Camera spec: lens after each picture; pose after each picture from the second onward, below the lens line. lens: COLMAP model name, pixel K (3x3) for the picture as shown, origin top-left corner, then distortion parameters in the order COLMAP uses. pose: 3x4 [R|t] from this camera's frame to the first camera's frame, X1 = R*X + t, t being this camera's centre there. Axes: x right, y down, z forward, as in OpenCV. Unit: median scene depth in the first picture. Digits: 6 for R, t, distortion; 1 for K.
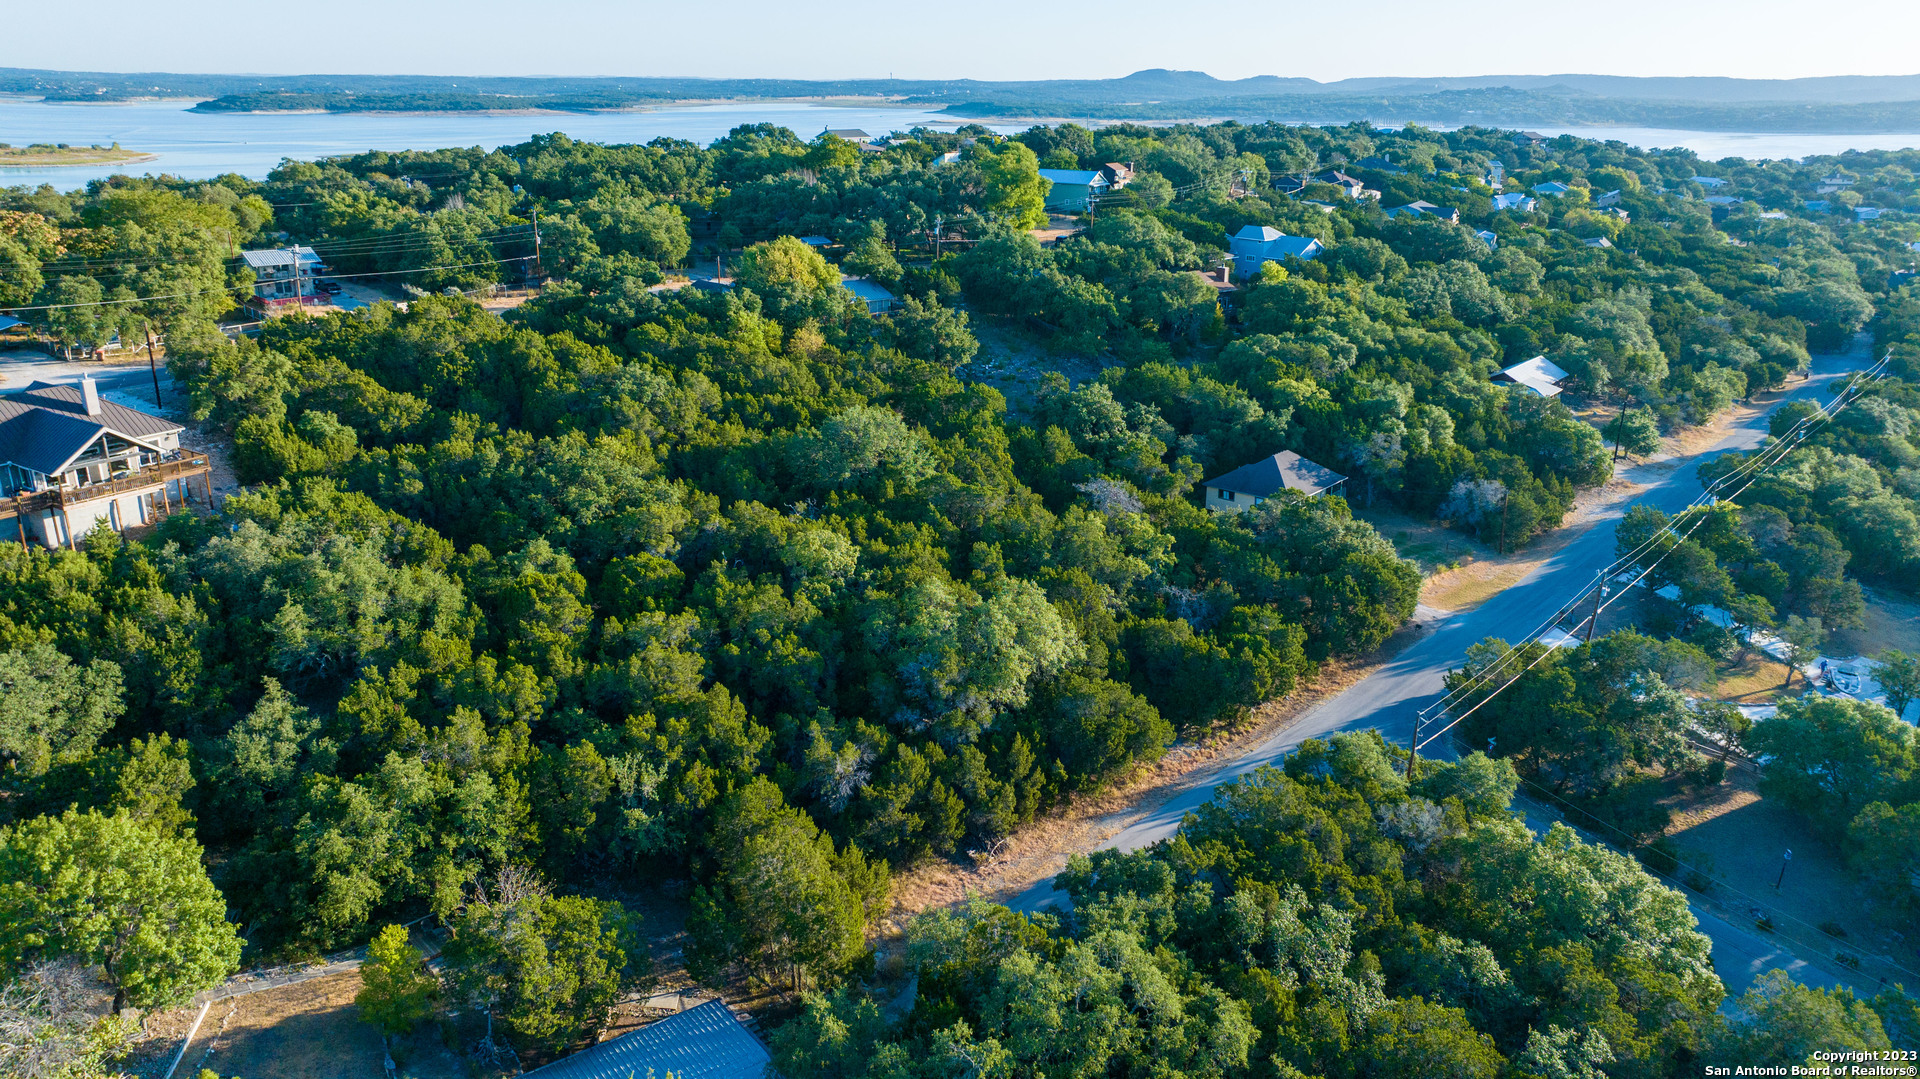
lens RADIAL K [[1358.2, 0, 964.9], [0, 1358.2, 544.6], [0, 0, 1]] dist [-0.032045, 0.032229]
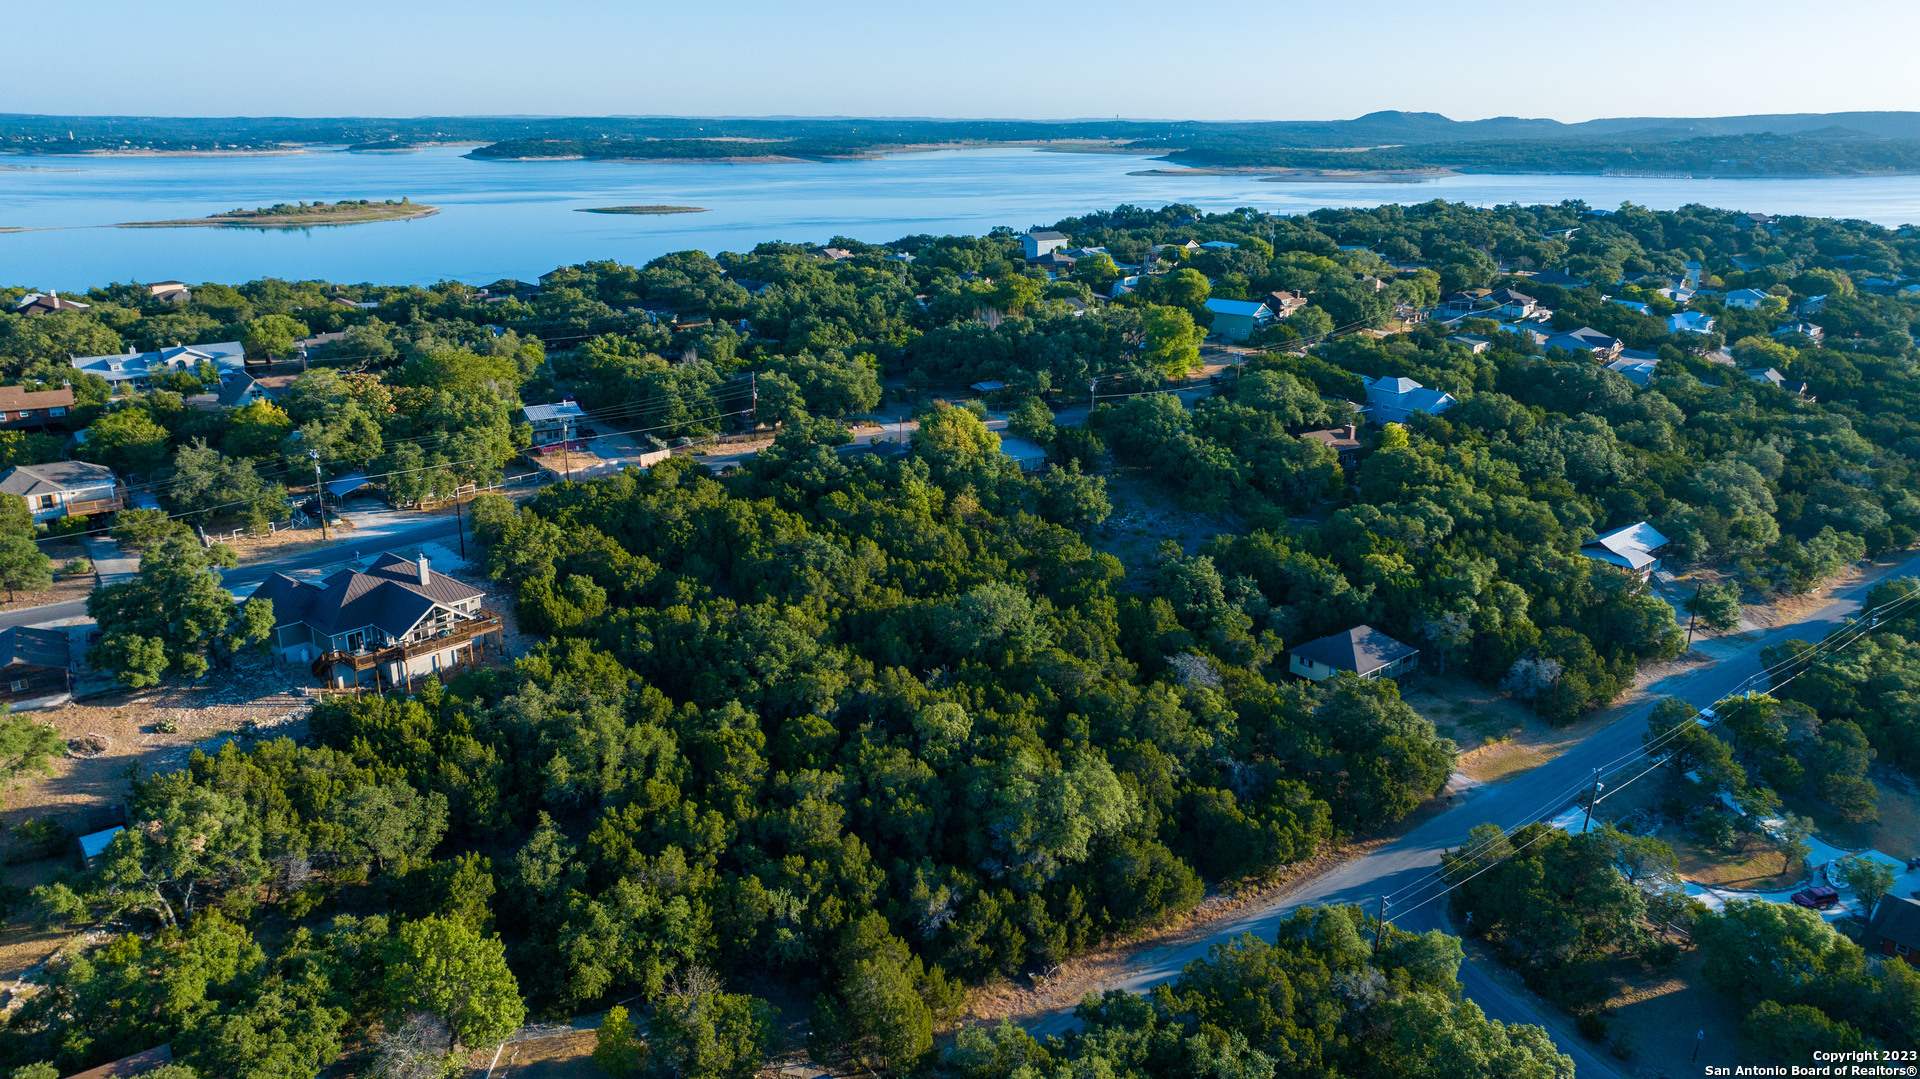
lens RADIAL K [[1359.5, 0, 960.0], [0, 1359.5, 539.5], [0, 0, 1]] dist [-0.010276, -0.007262]
pose [[0.986687, 0.040729, -0.157450, 0.078517], [-0.045296, 0.998647, -0.025524, -0.099462], [0.156198, 0.032316, 0.987197, -0.208858]]
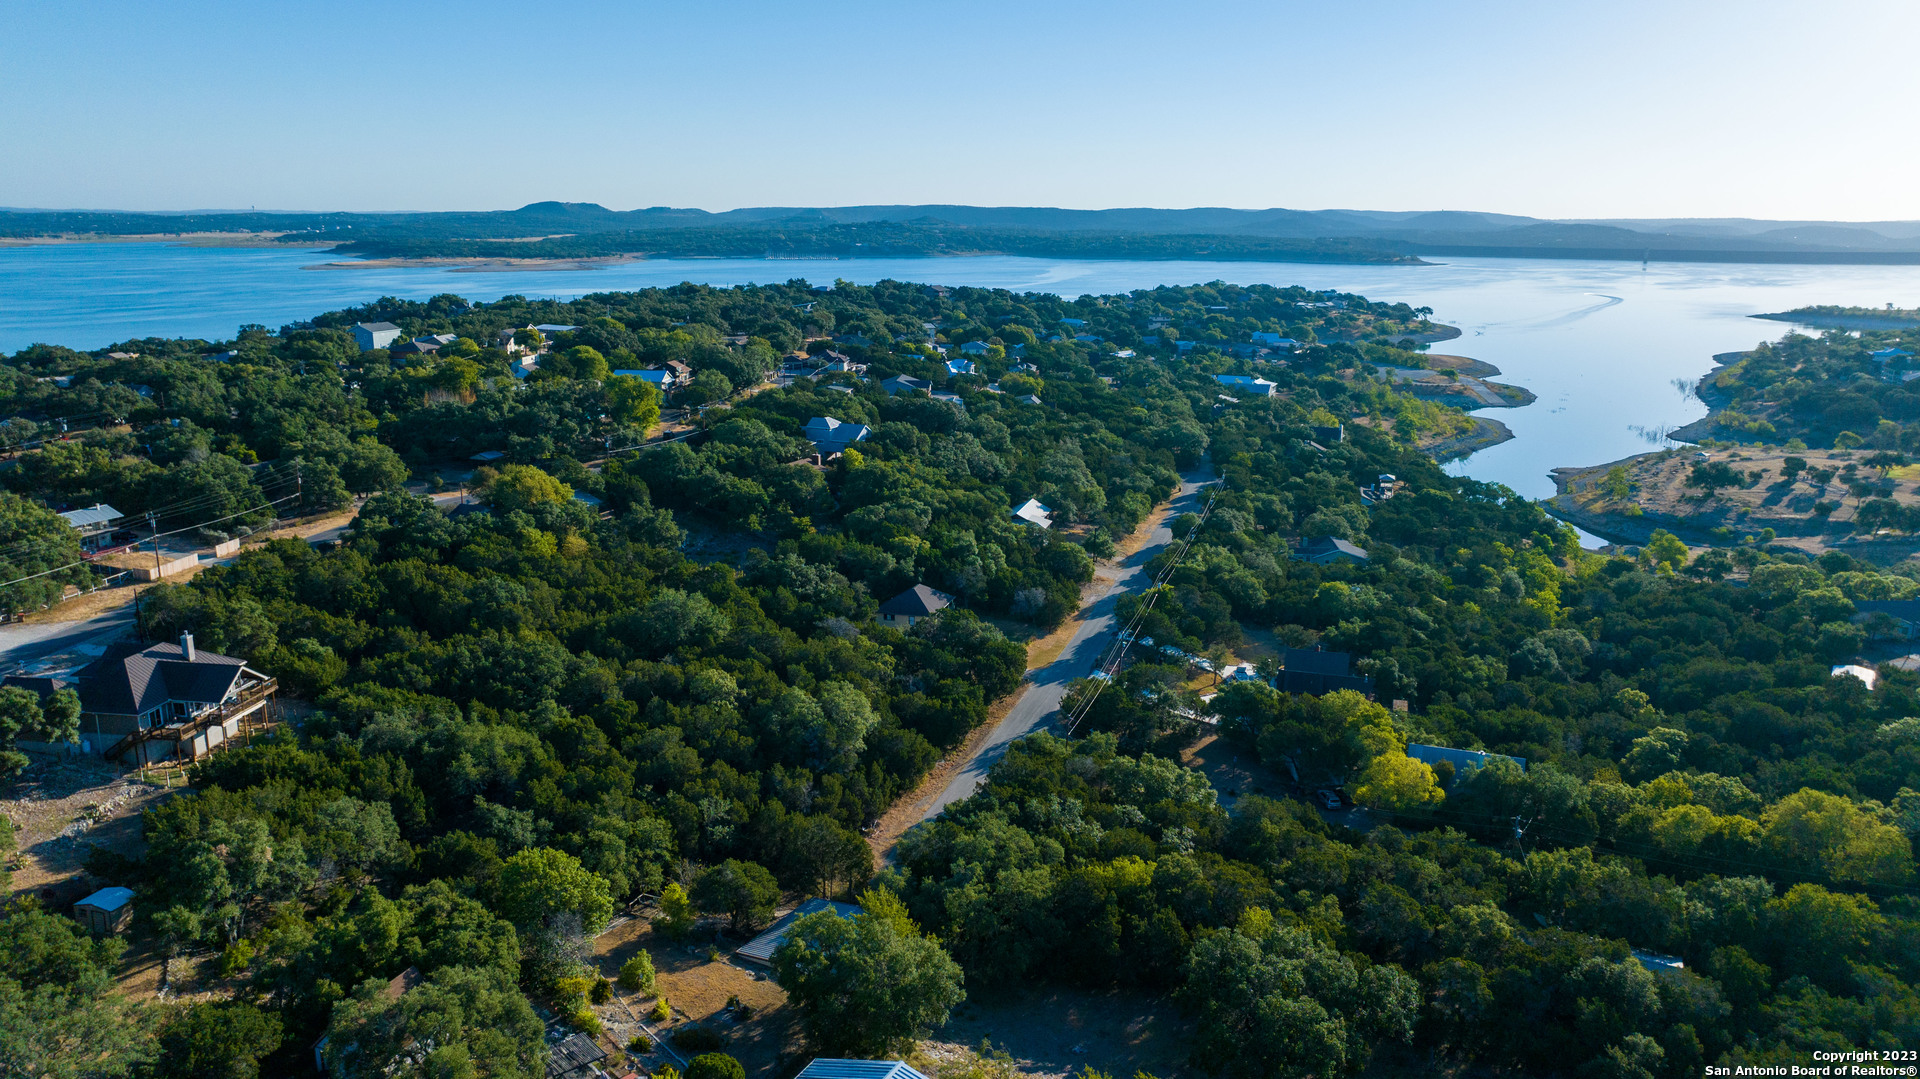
lens RADIAL K [[1359.5, 0, 960.0], [0, 1359.5, 539.5], [0, 0, 1]] dist [-0.010276, -0.007262]
pose [[0.910870, -0.101741, 0.399955, -0.352251], [0.136951, 0.988736, -0.060383, -0.019169], [-0.389307, 0.109775, 0.914543, -0.477042]]
